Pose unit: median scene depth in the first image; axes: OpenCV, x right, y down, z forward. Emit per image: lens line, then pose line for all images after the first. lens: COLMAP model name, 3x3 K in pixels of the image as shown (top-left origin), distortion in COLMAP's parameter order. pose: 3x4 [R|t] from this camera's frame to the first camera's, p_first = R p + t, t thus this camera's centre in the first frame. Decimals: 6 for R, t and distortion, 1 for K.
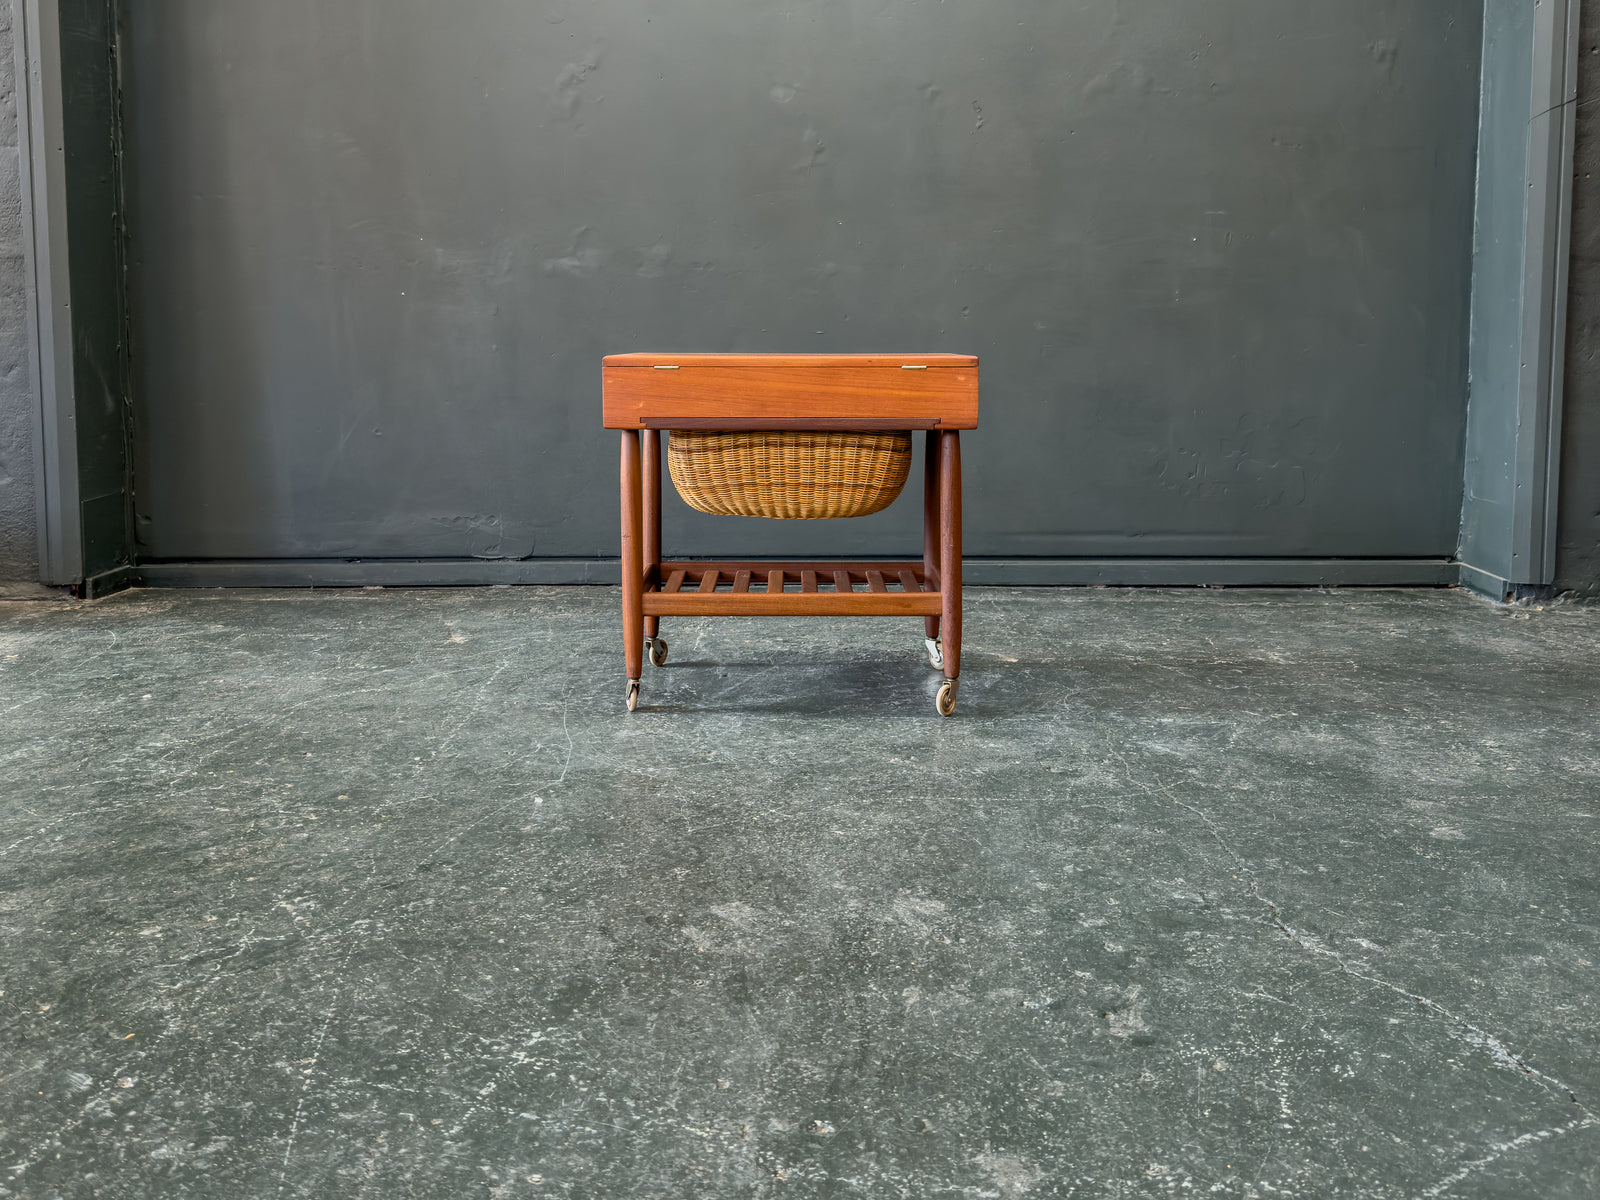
lens RADIAL K [[1559.1, 0, 805.5], [0, 1559.1, 463.0], [0, 0, 1]] dist [0.074617, -0.145049]
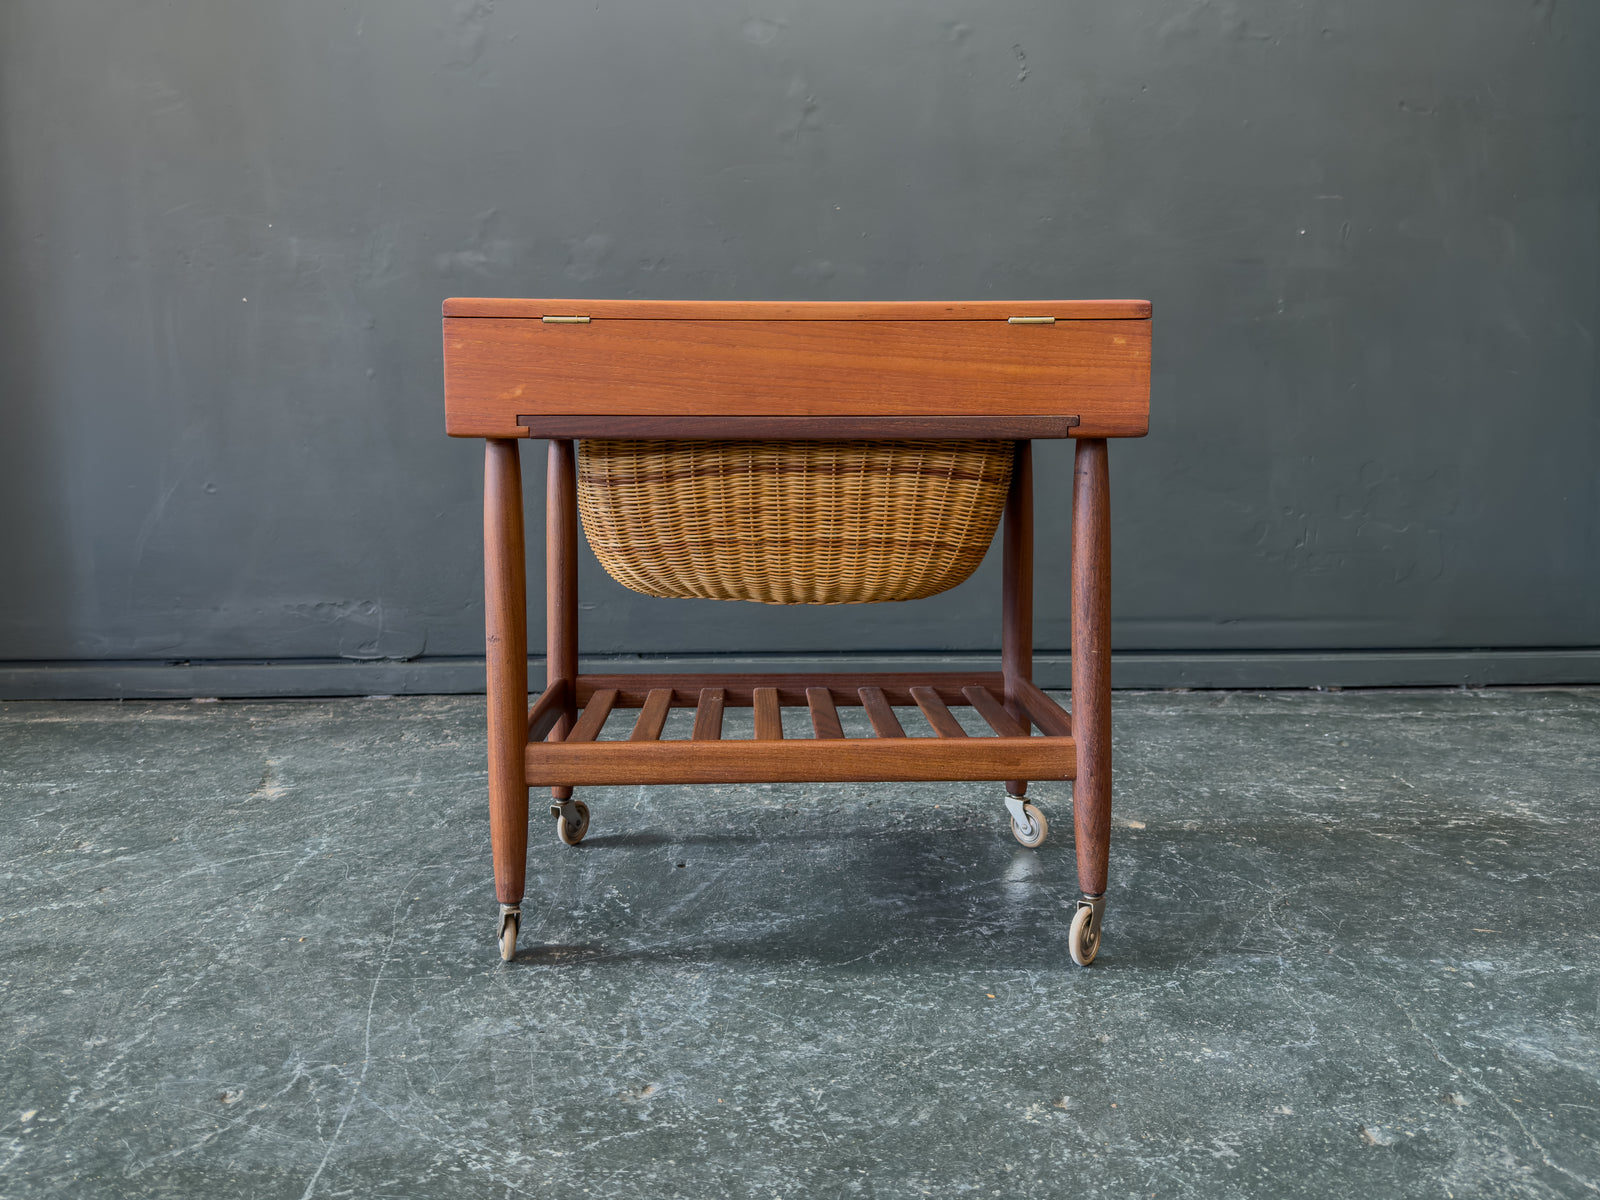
lens RADIAL K [[1335.0, 0, 807.6], [0, 1335.0, 509.5], [0, 0, 1]] dist [0.033401, -0.083246]
pose [[0.999334, -0.003476, 0.036328, -0.025127], [0.004662, 0.999457, -0.032622, 0.019023], [-0.036195, 0.032769, 0.998807, 0.569626]]
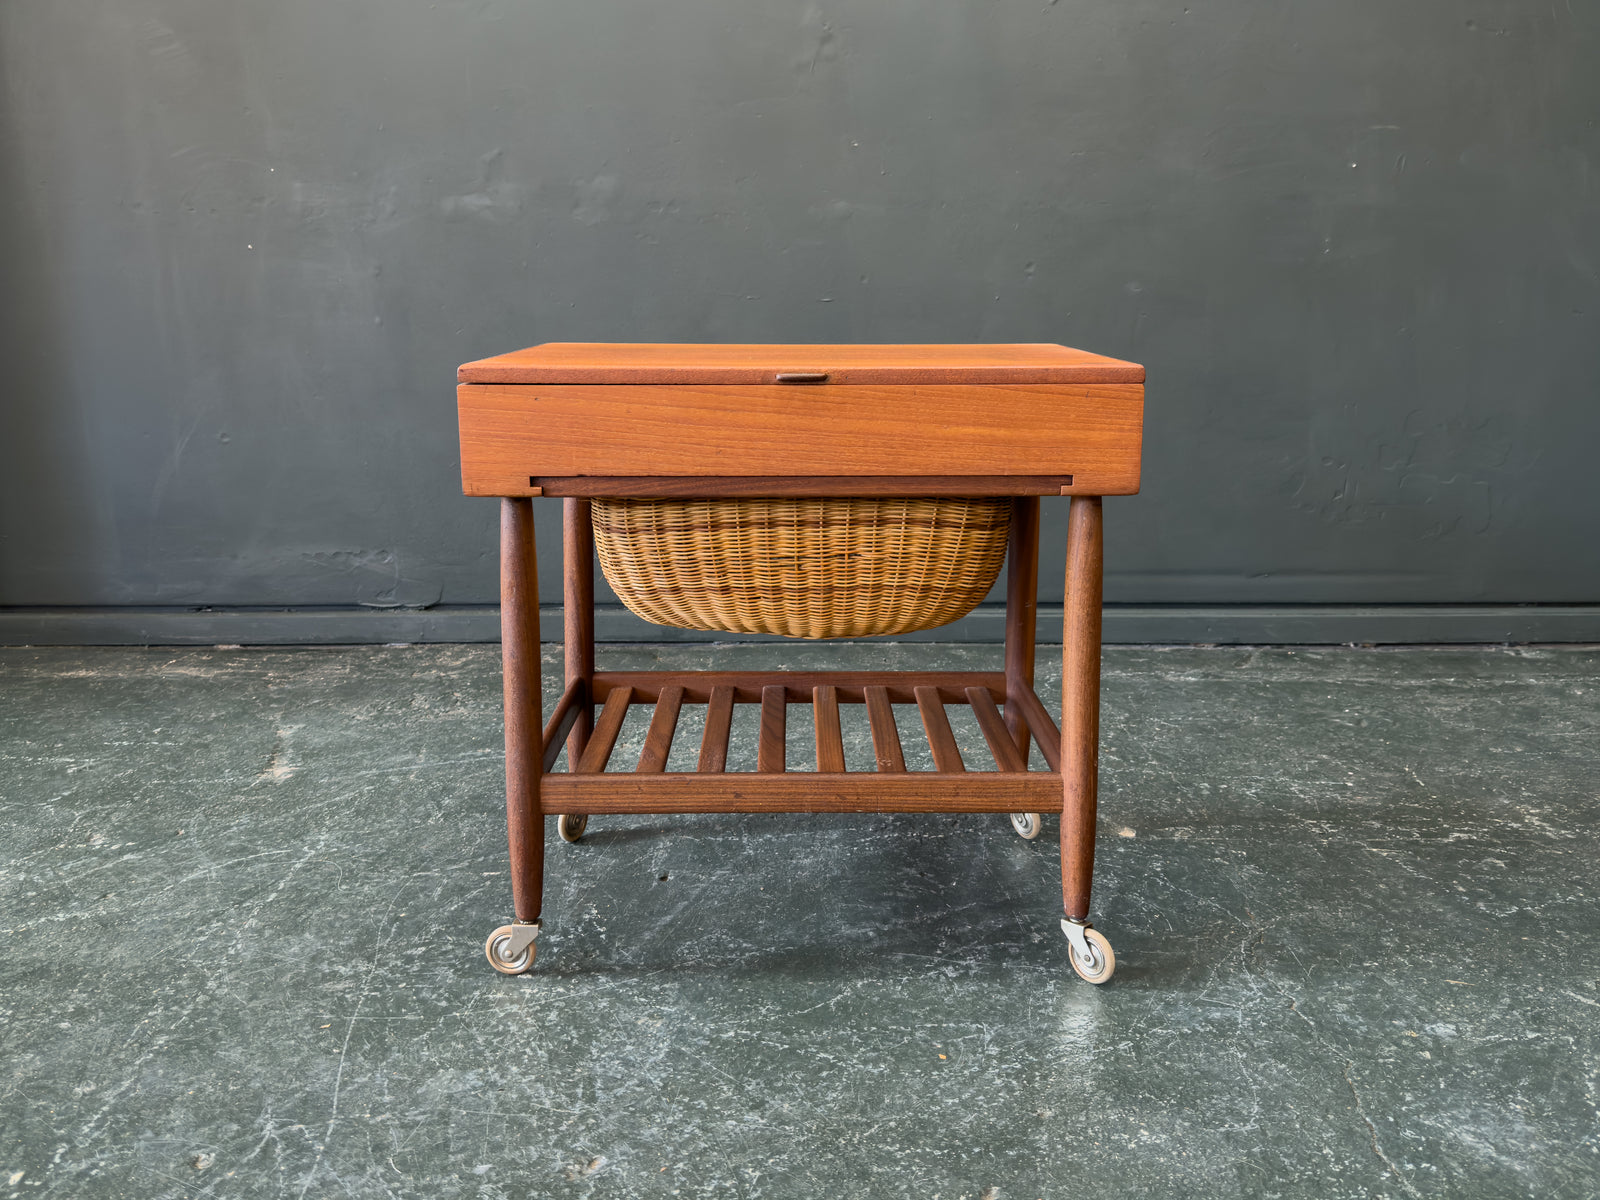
lens RADIAL K [[1374.5, 0, 804.4], [0, 1374.5, 499.3], [0, 0, 1]] dist [0.033451, -0.082351]
pose [[0.999831, -0.000236, -0.018386, 0.016000], [0.001642, 0.997068, 0.076497, -0.062795], [0.018314, -0.076514, 0.996900, 0.565236]]
